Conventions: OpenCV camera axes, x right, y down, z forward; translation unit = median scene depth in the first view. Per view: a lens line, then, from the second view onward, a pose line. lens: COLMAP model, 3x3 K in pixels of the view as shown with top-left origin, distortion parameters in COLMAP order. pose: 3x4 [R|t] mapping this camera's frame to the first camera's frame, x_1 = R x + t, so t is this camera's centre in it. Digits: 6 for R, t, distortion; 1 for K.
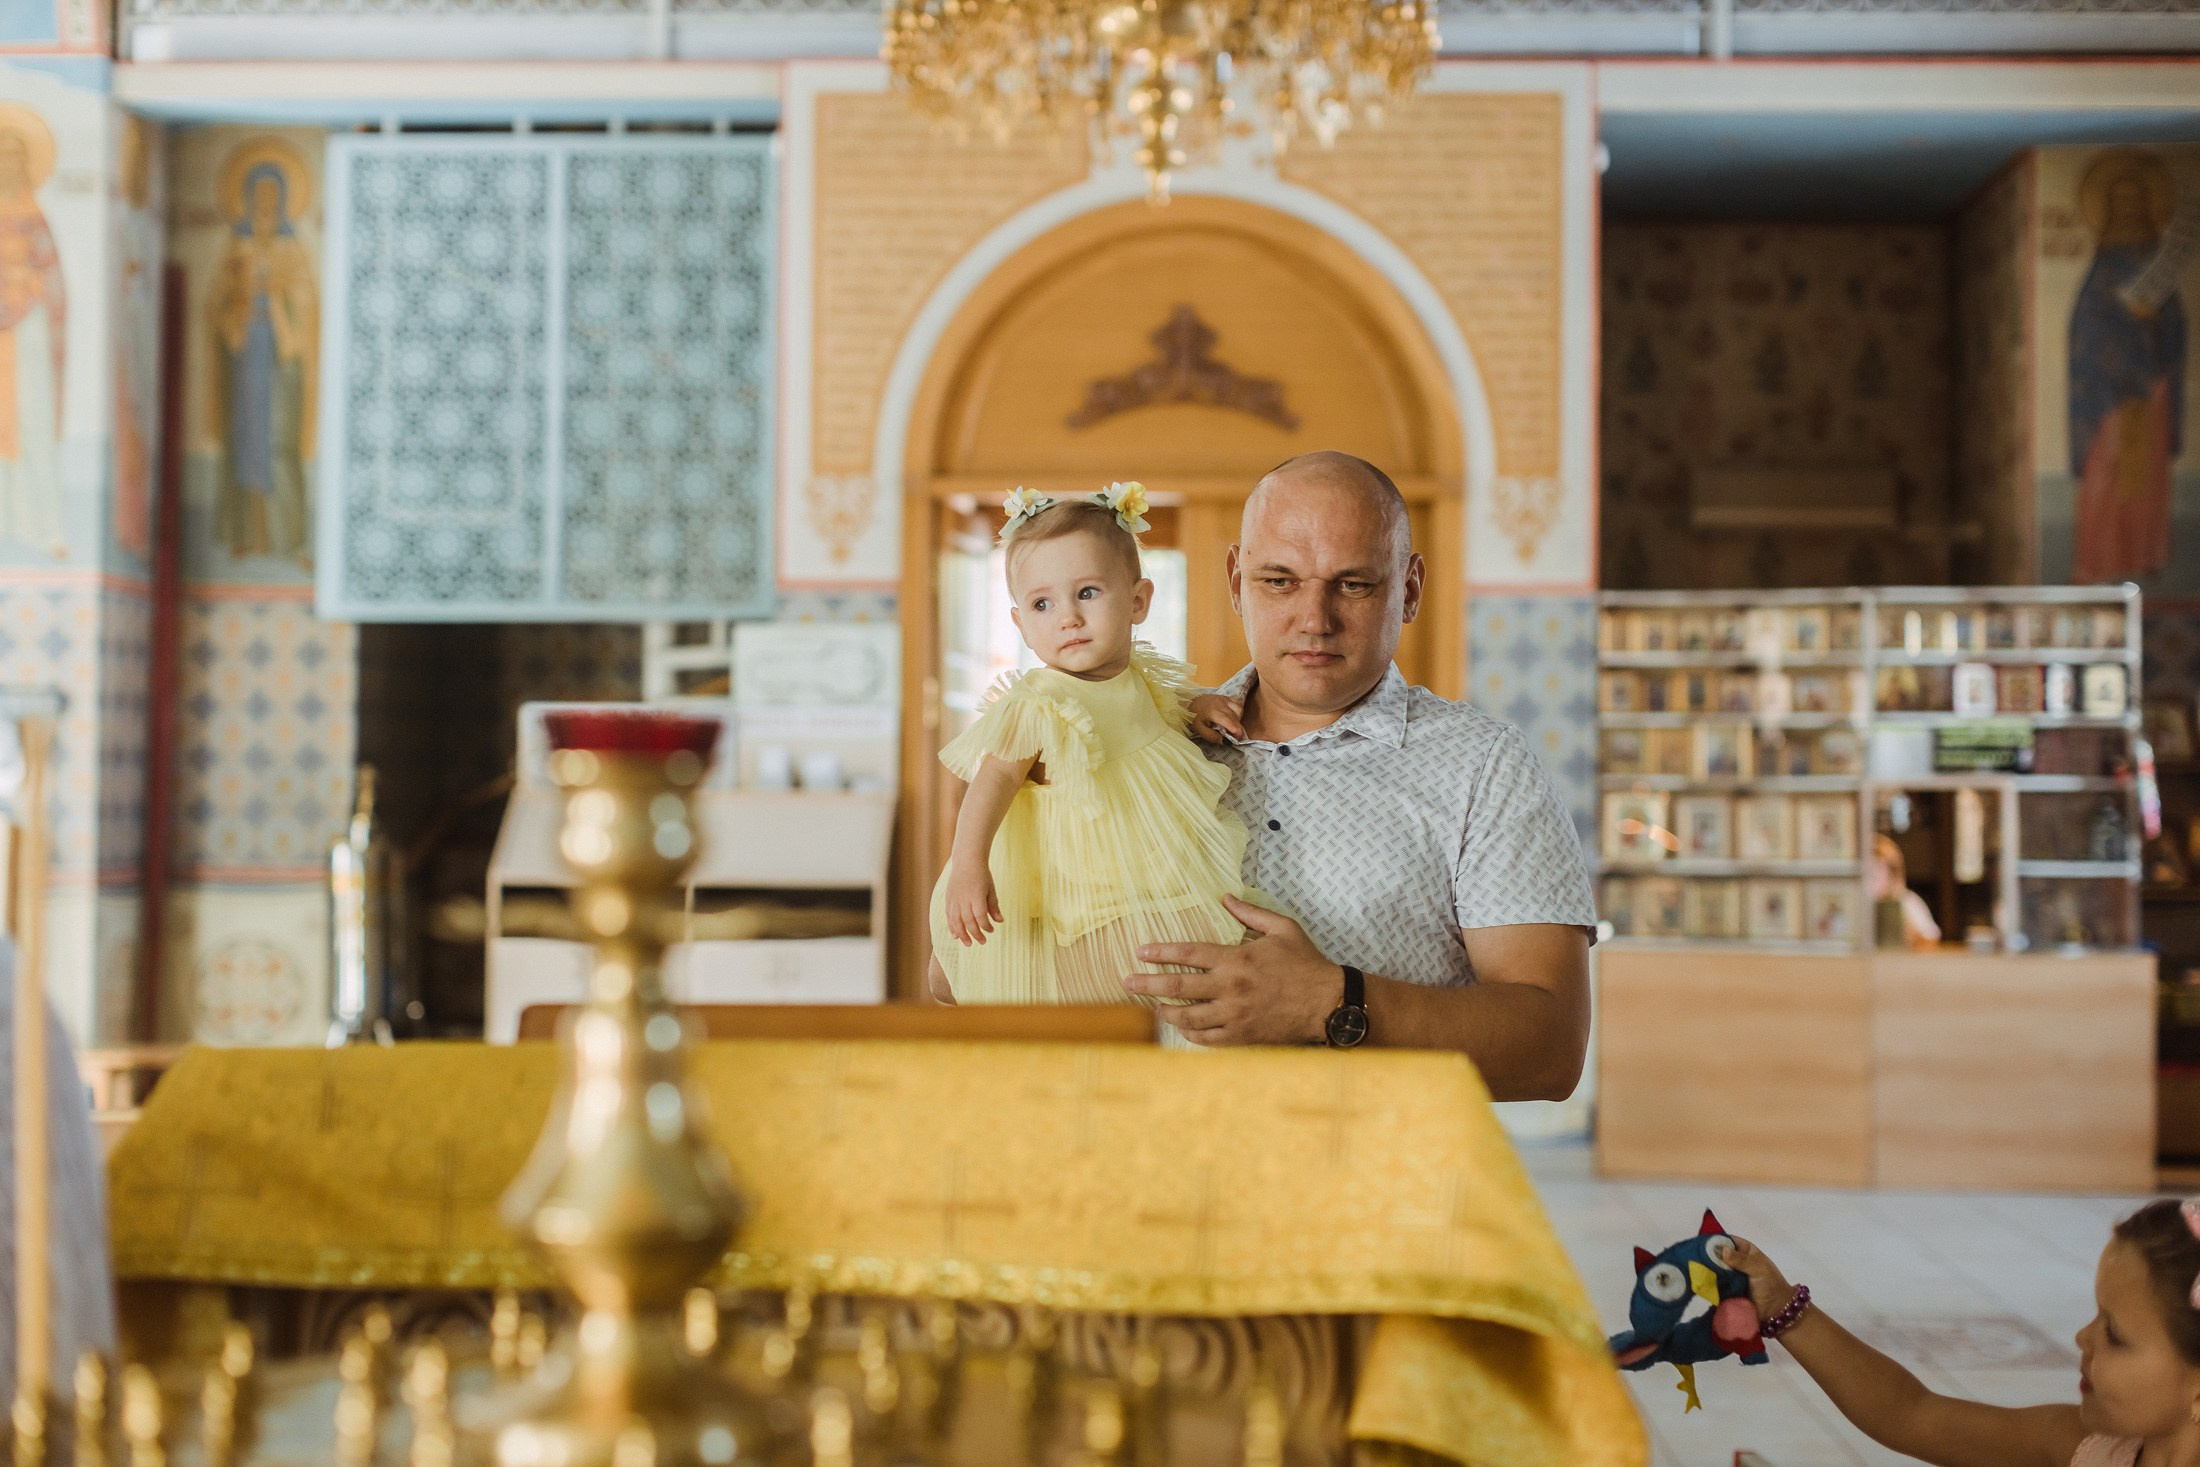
lens RADIAL K [[3166.9, 0, 1100.0], [0, 3166.9, 733.5], [0, 0, 1]] dist [-0.001942, 0.092040]
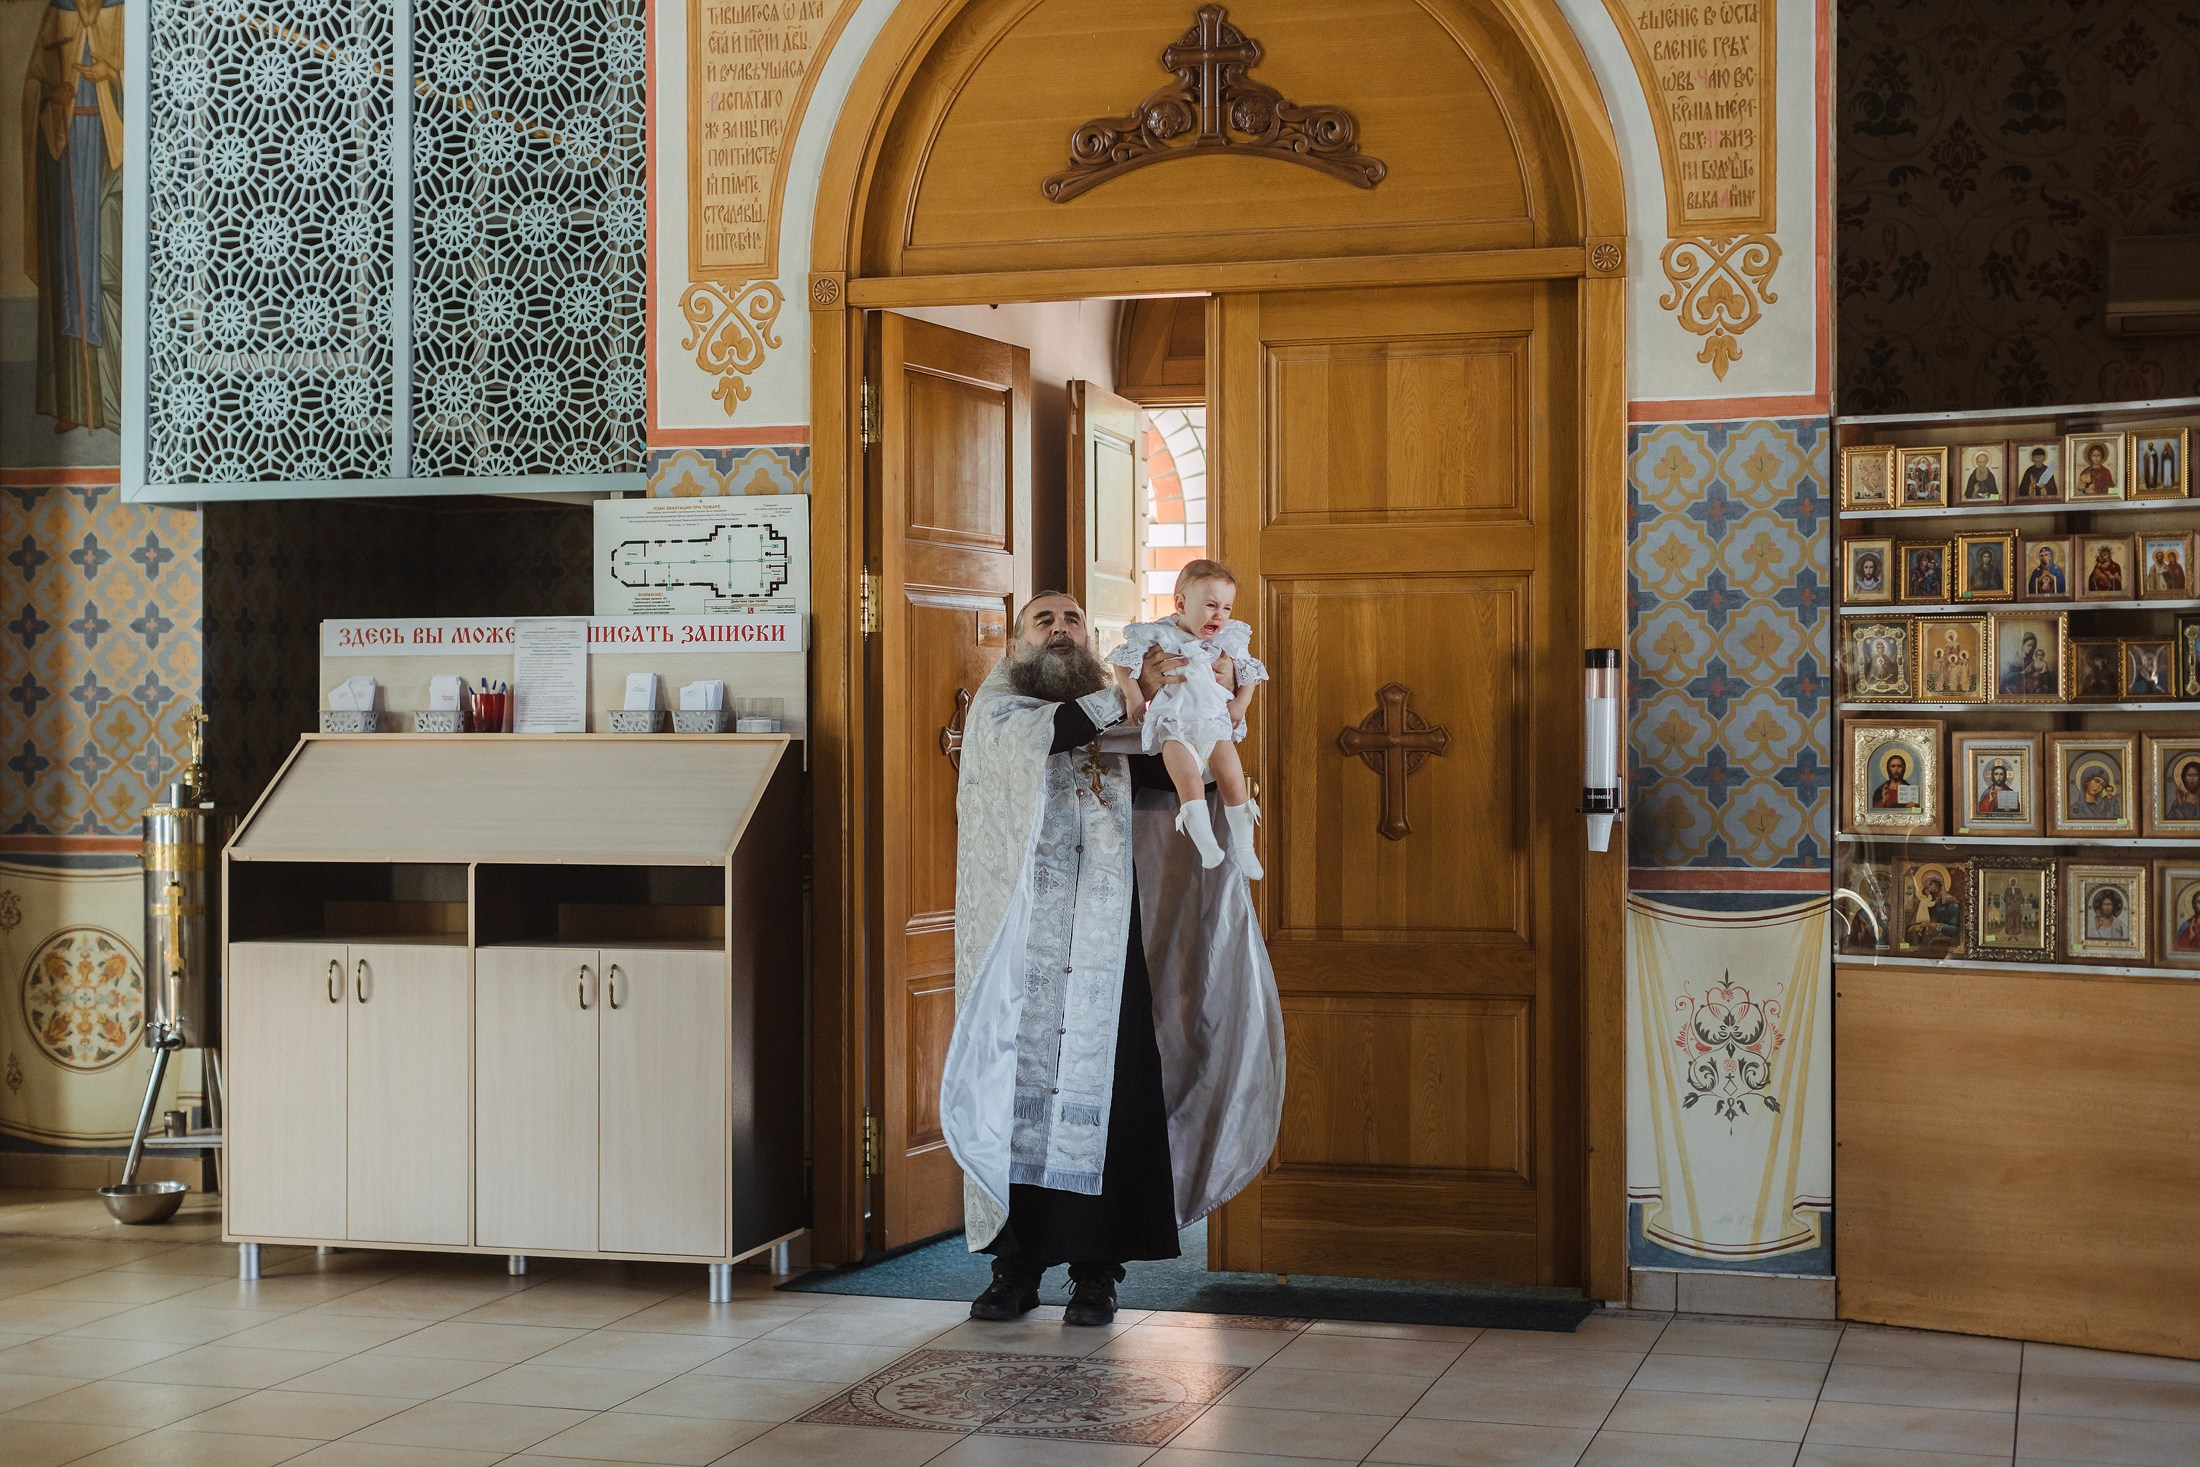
lens RADIAL K [[3245.0, 0, 1100.0], [0, 3245.0, 733.5], [0, 0, 1]] dist [0.034870, 0.038778]
pose [[0.970151, -0.008103, -0.242365, 0.170722], [0.013148, 0.999729, 0.019206, 0.005966], [0.242144, -0.021819, 0.969995, 0.320223]]
